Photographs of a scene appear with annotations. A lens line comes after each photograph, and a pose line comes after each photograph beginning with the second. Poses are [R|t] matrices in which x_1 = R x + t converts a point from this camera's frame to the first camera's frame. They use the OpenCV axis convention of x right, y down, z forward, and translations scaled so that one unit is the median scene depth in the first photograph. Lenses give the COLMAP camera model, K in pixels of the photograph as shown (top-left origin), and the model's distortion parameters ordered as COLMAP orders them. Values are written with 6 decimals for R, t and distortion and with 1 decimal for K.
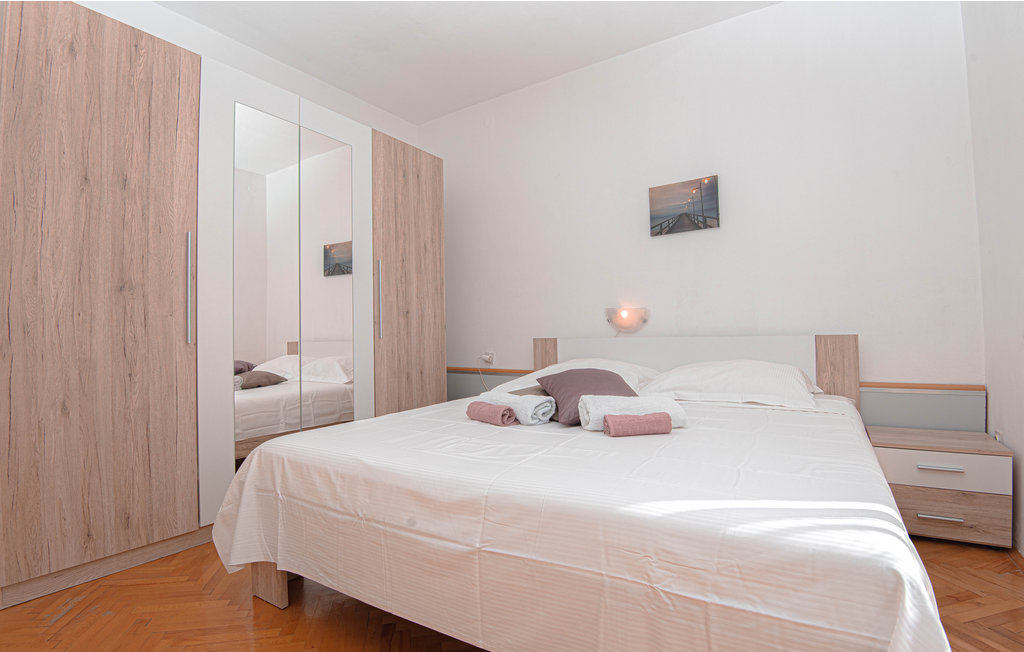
lens RADIAL K [[500.3, 0, 509.8], [0, 500.3, 331.5], [0, 0, 1]] dist [-0.000786, -0.047831]
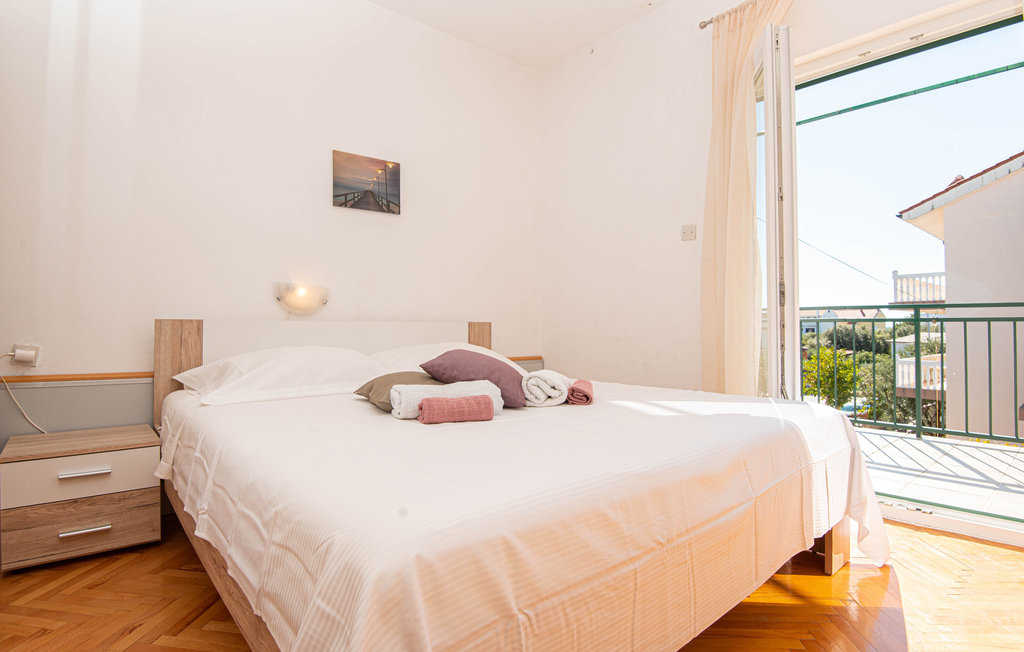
lens RADIAL K [[512.3, 0, 512.0], [0, 512.3, 326.0], [0, 0, 1]] dist [-0.004192, -0.000417]
pose [[0.283196, 0.018574, 0.958882, -0.508700], [-0.008931, 0.999820, -0.016729, 0.033779], [-0.959021, -0.003826, 0.283311, 0.473256]]
